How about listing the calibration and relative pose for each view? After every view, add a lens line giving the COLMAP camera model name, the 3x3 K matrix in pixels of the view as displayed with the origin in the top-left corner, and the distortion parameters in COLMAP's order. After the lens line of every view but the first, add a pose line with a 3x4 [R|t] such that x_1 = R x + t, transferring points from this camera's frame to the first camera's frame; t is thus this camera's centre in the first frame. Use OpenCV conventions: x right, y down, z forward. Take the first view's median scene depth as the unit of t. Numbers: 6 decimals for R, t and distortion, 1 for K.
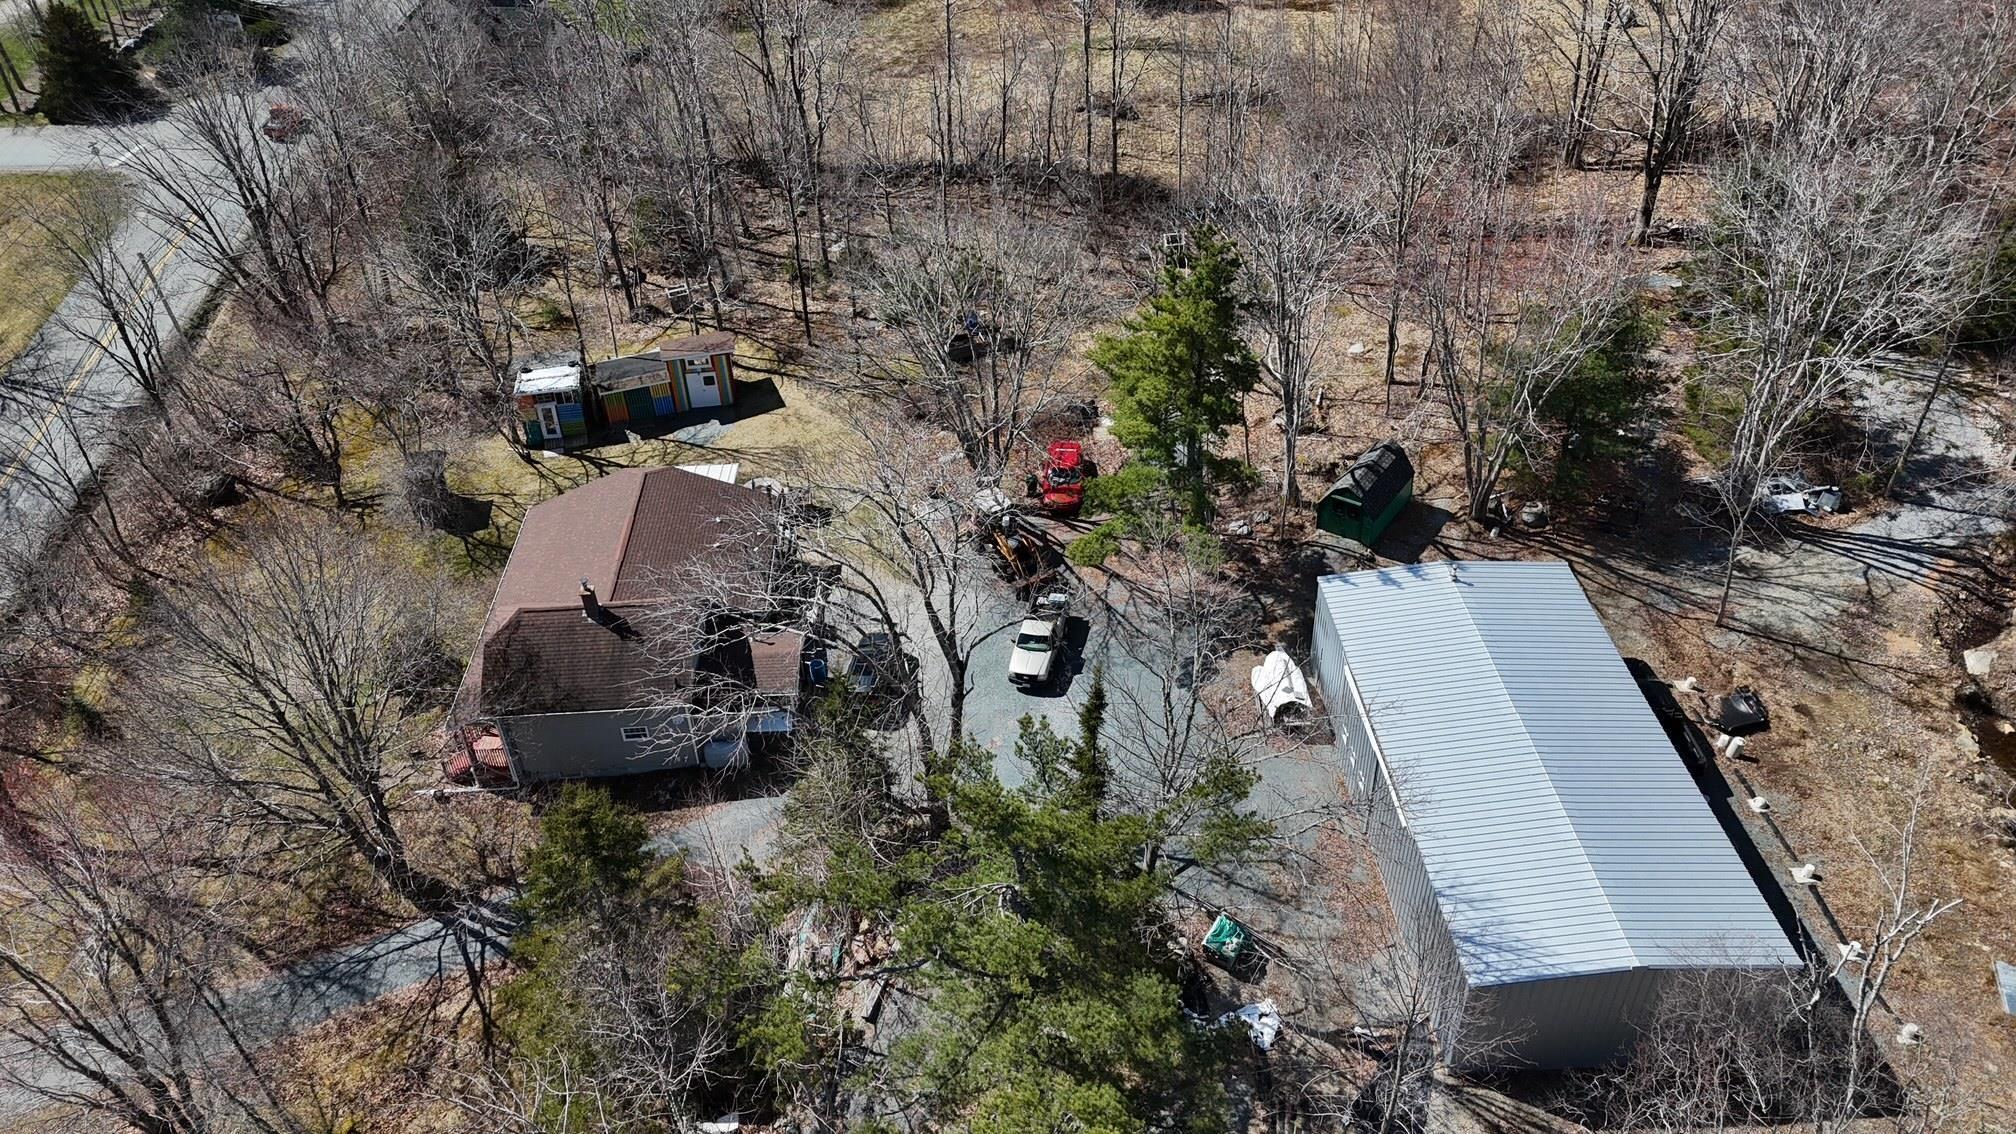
lens RADIAL K [[1477.5, 0, 1008.0], [0, 1477.5, 567.0], [0, 0, 1]] dist [0.063126, -0.067701]
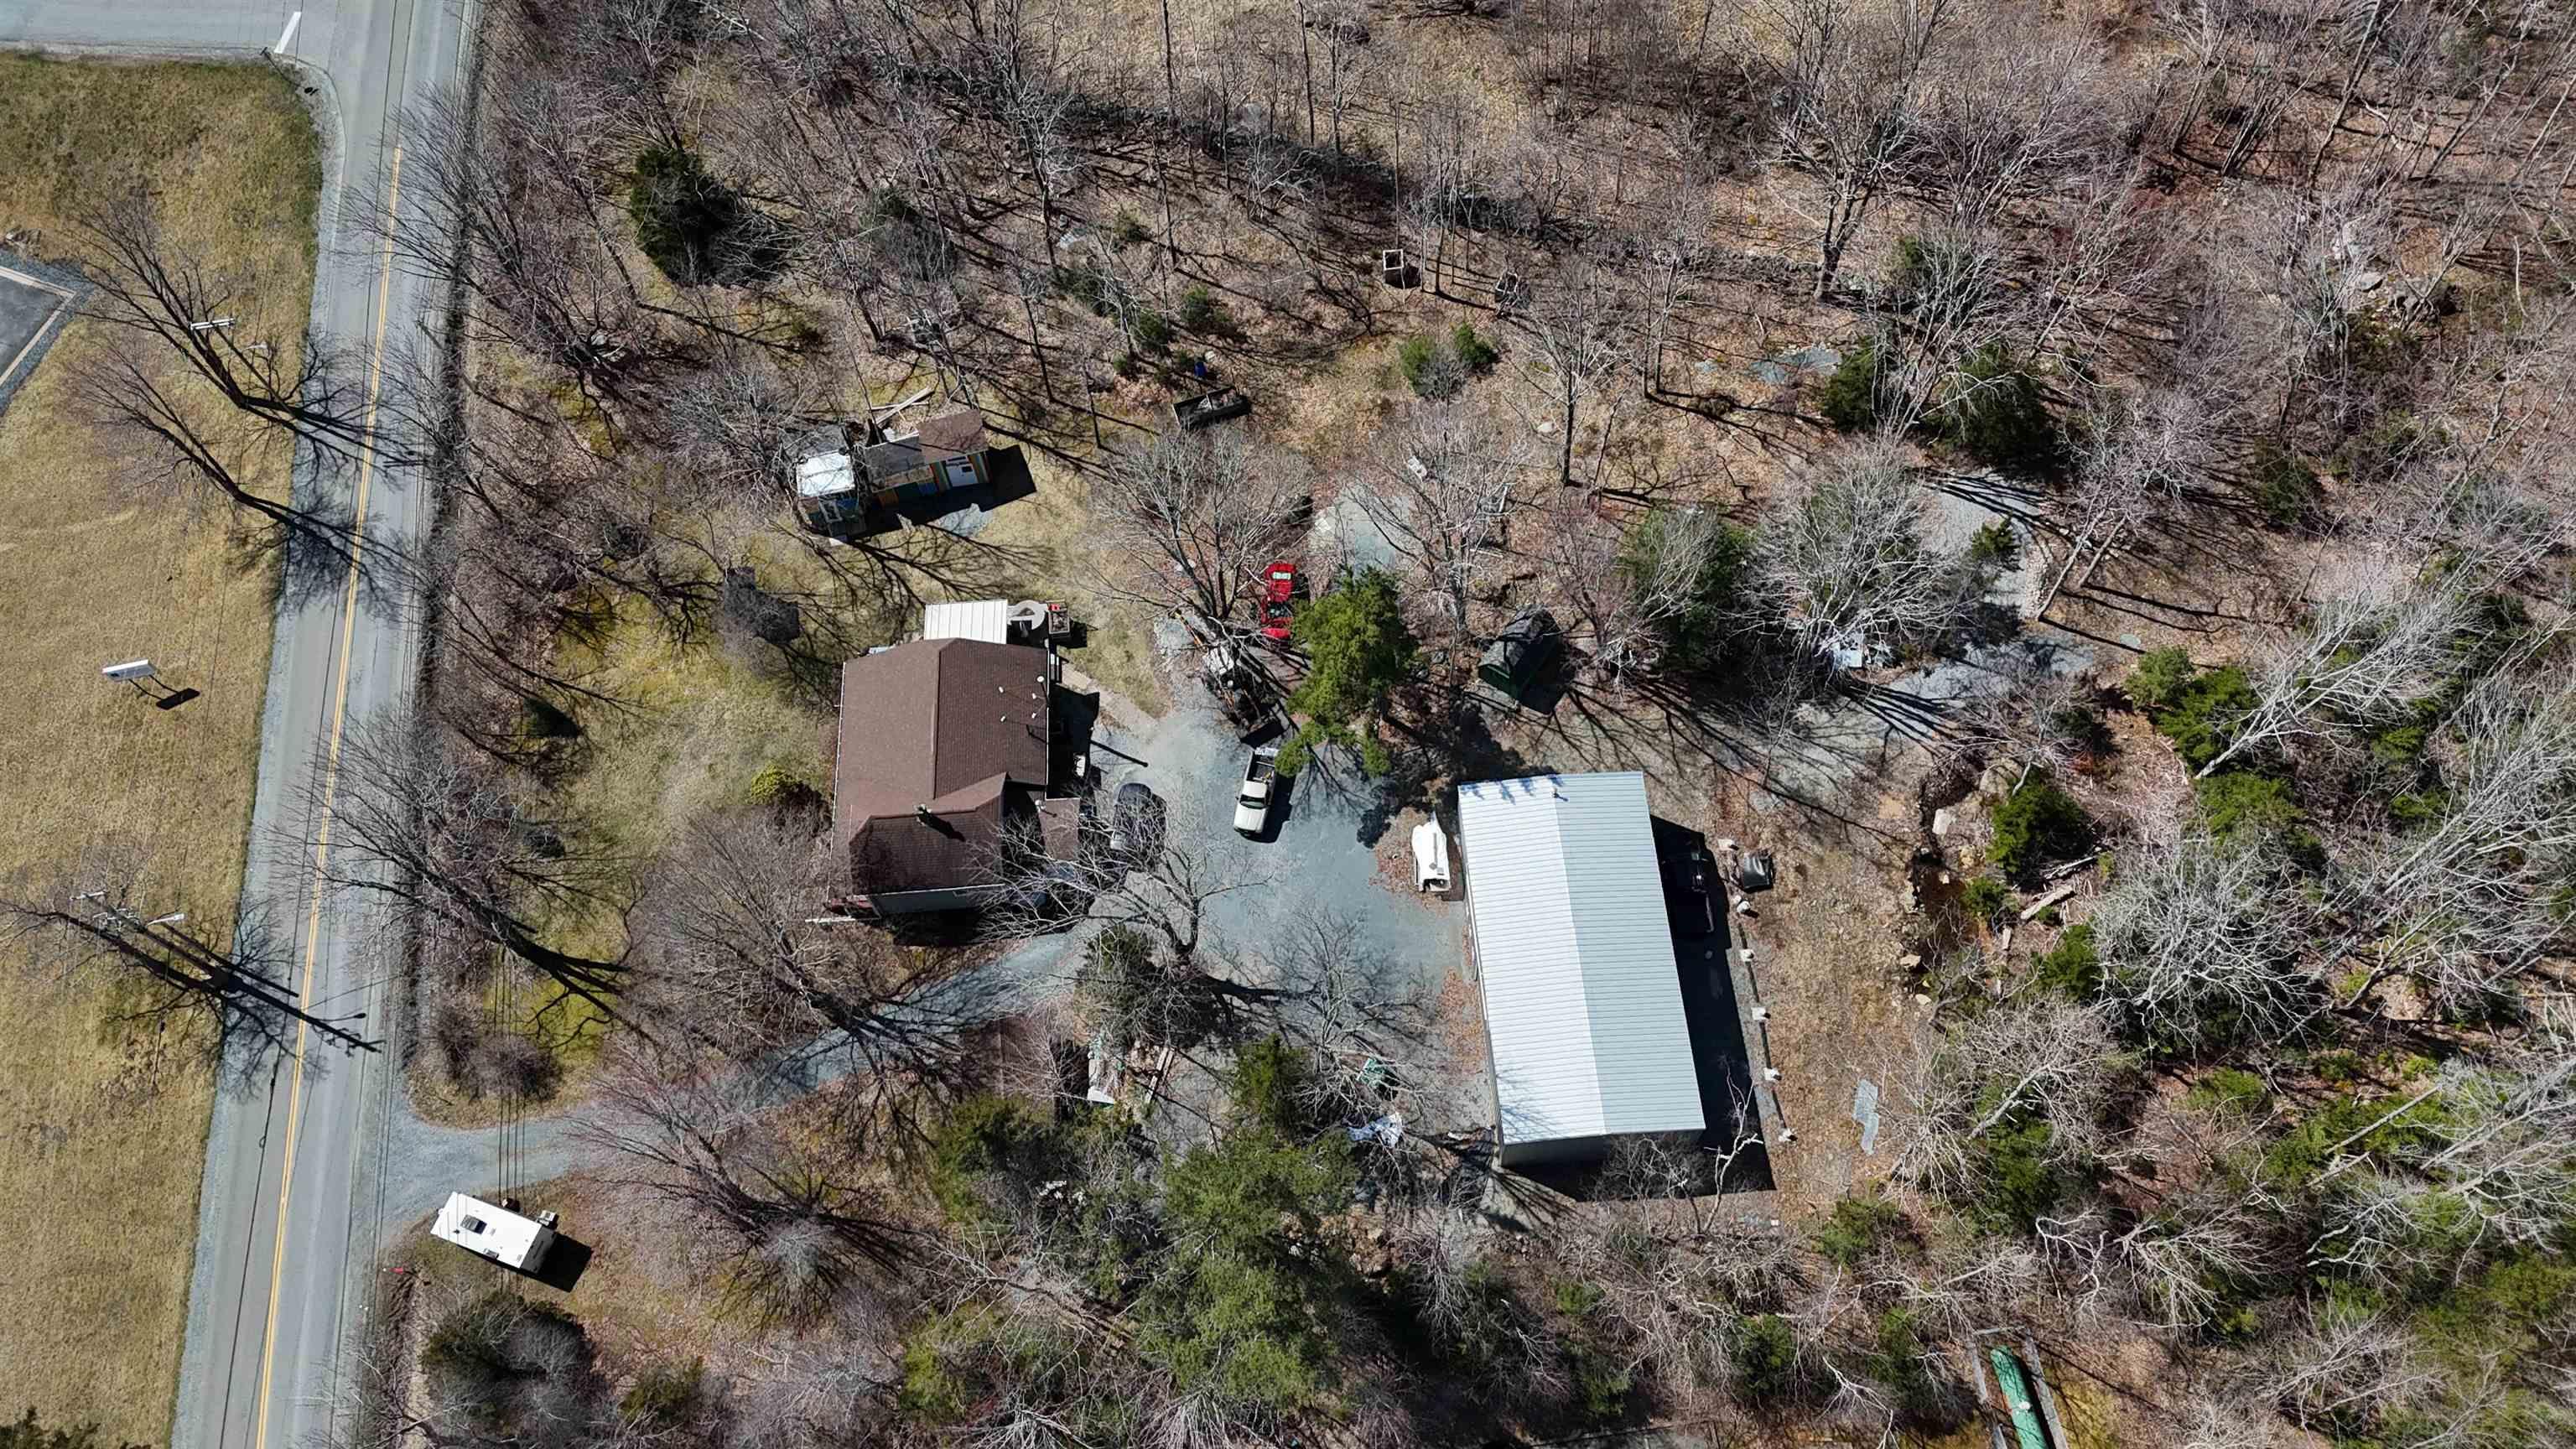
lens RADIAL K [[1888.0, 0, 1288.0], [0, 1888.0, 724.5], [0, 0, 1]] dist [0.063126, -0.067701]
pose [[0.999872, -0.015968, 0.000870, 0.048507], [0.014261, 0.915003, 0.403196, -0.678686], [-0.007235, -0.403132, 0.915113, -0.508272]]
